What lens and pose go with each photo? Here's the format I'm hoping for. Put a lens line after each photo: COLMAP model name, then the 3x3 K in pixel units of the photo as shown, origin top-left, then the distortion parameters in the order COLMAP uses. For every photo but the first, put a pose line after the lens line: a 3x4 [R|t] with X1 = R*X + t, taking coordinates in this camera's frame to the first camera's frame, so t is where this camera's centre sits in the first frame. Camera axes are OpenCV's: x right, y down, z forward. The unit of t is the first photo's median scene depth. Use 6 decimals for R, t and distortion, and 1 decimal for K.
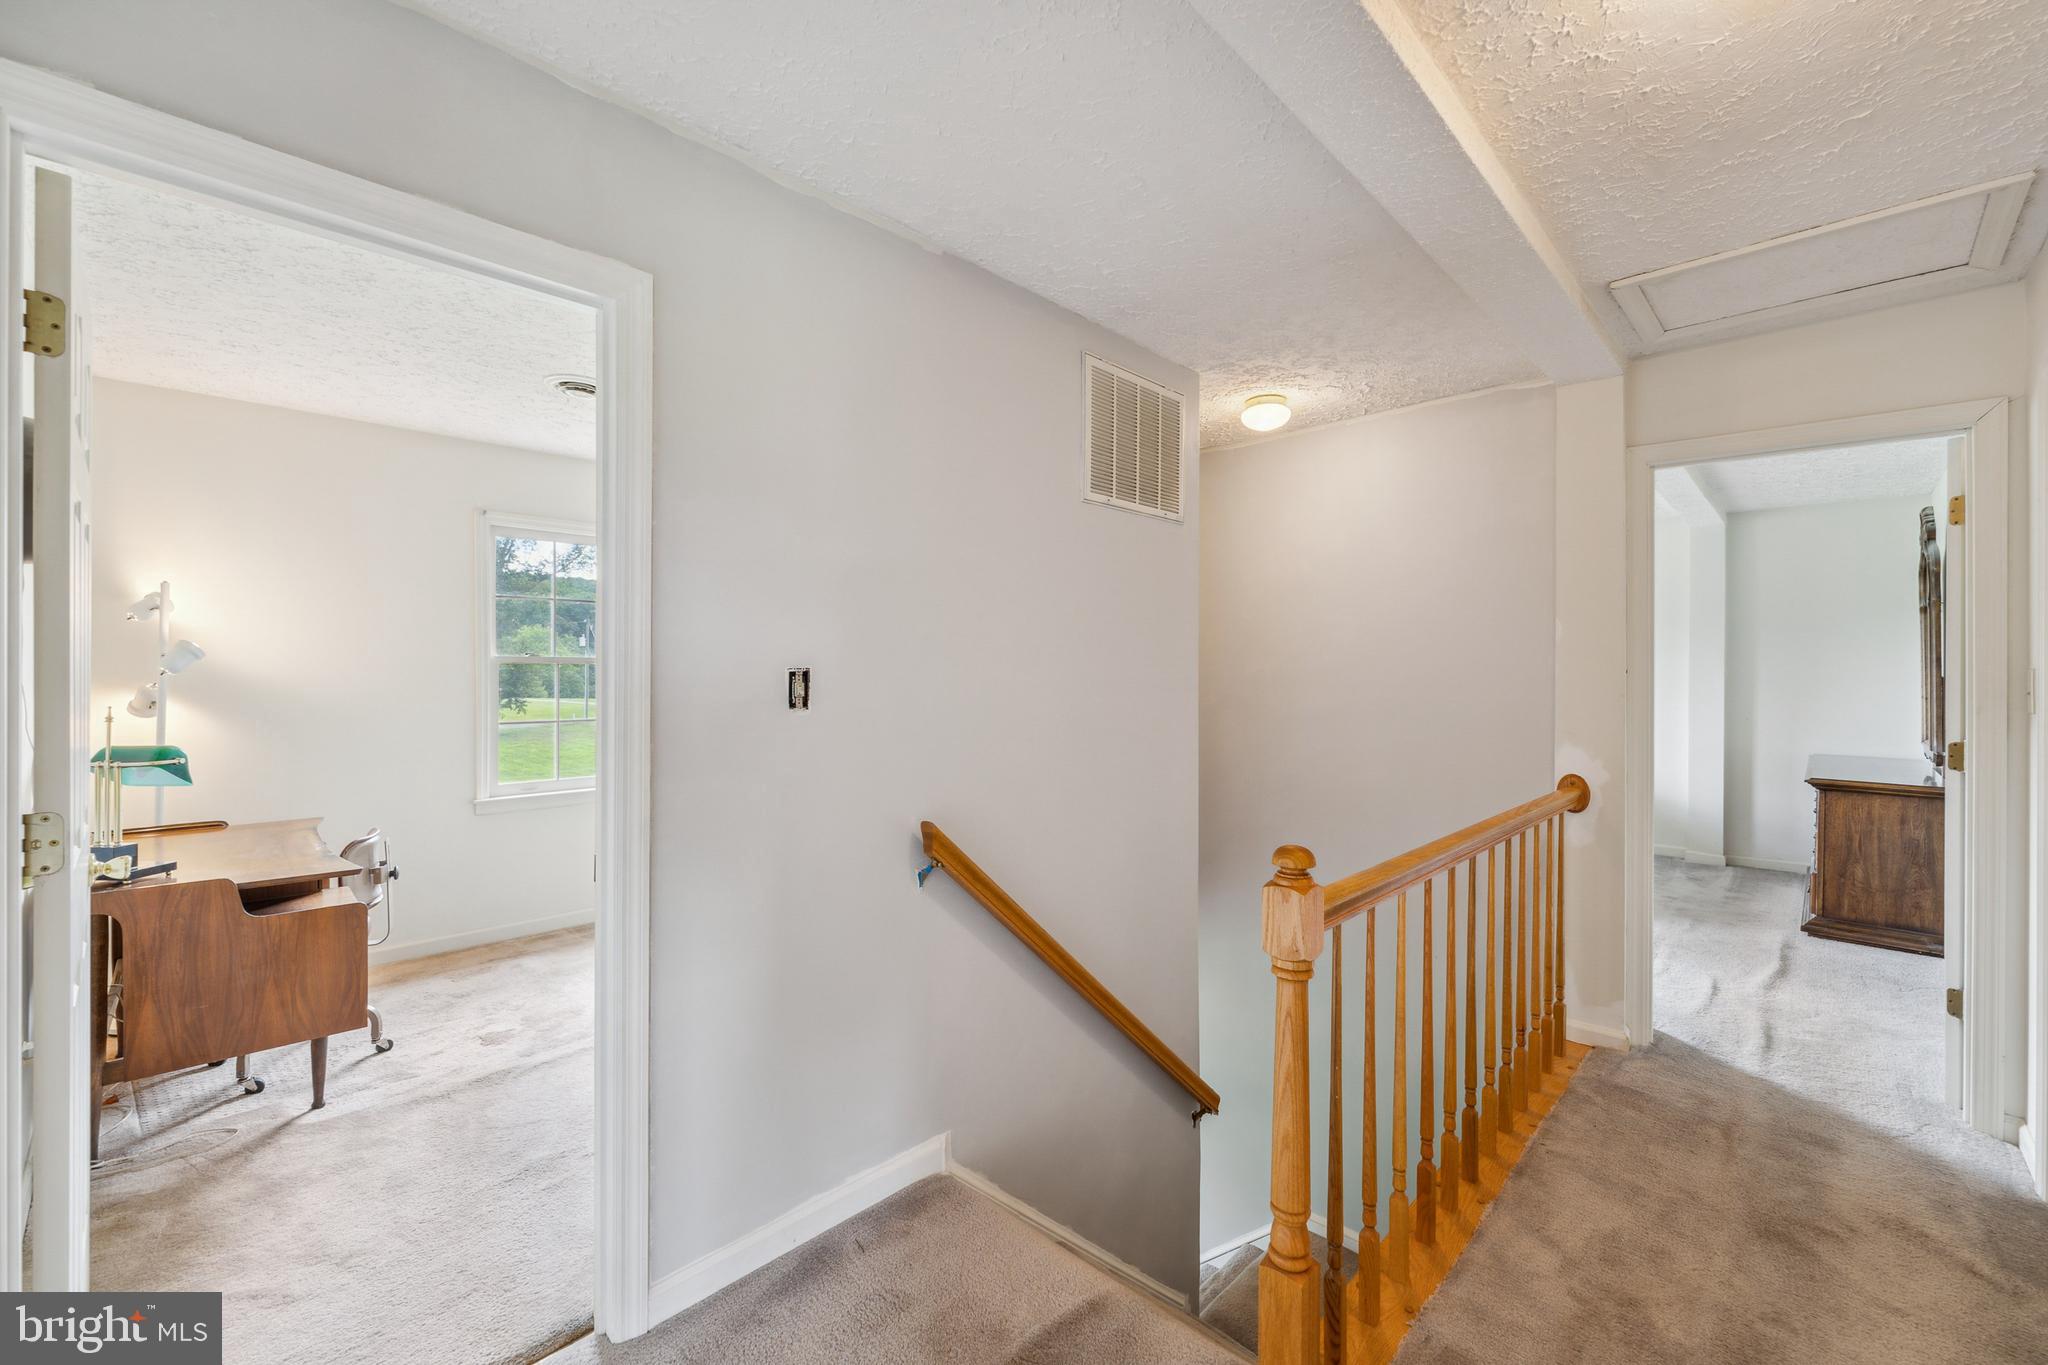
lens RADIAL K [[838.2, 0, 1023.4], [0, 838.2, 677.8], [0, 0, 1]] dist [0.000626, 0.000152]
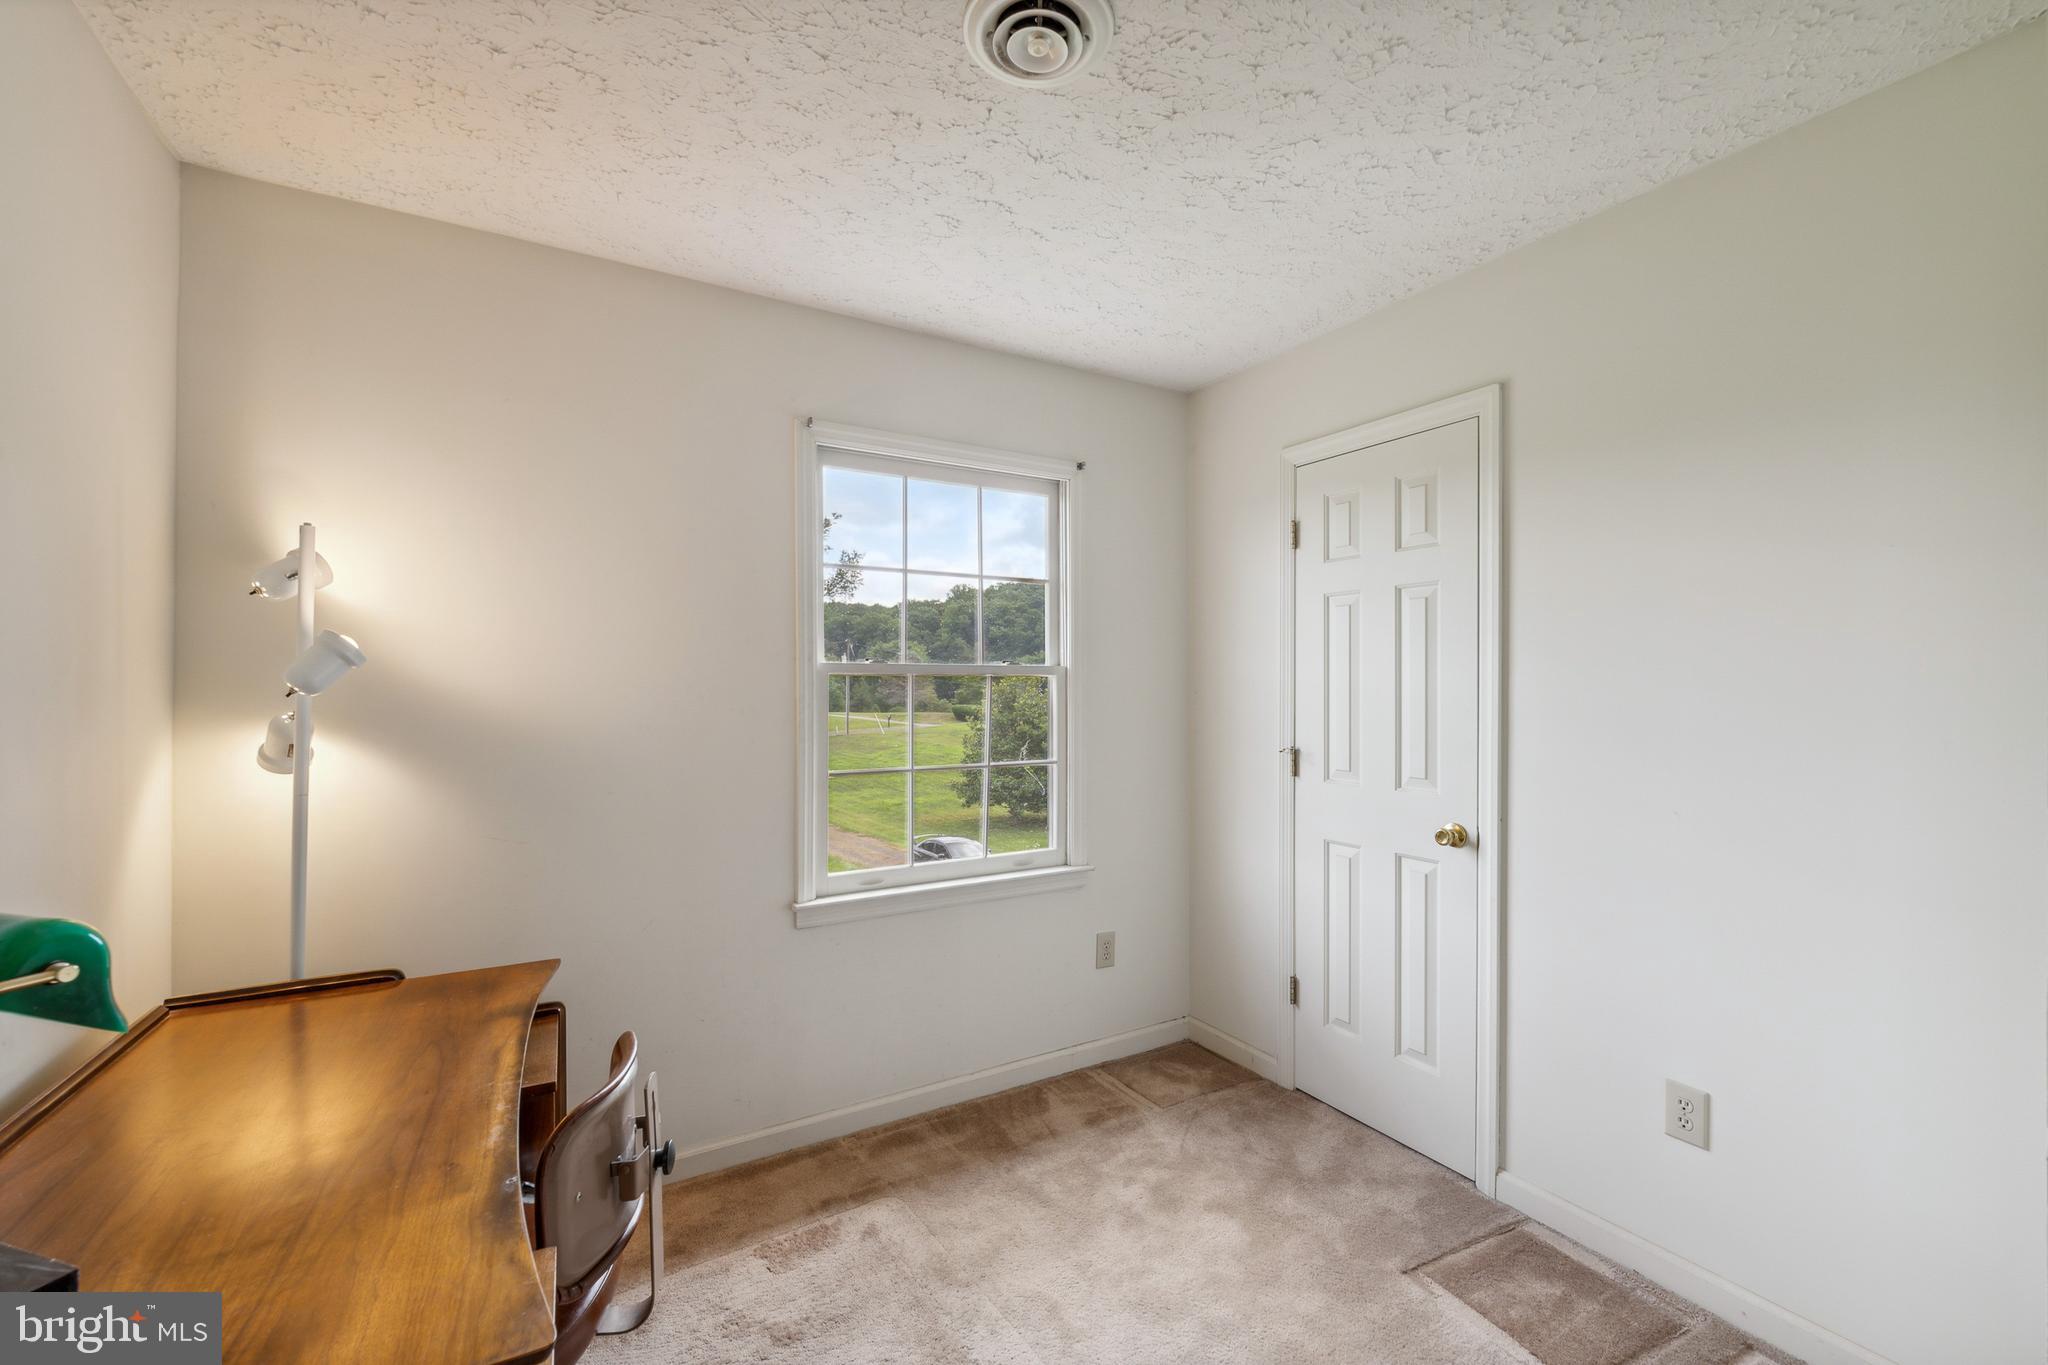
lens RADIAL K [[838.2, 0, 1024.4], [0, 838.2, 687.9], [0, 0, 1]] dist [0.000626, 0.000152]
pose [[0.963849, -0.004296, -0.266414, -0.427771], [0.002731, 0.999977, -0.006245, -0.004616], [0.266435, 0.005291, 0.963838, 0.593076]]
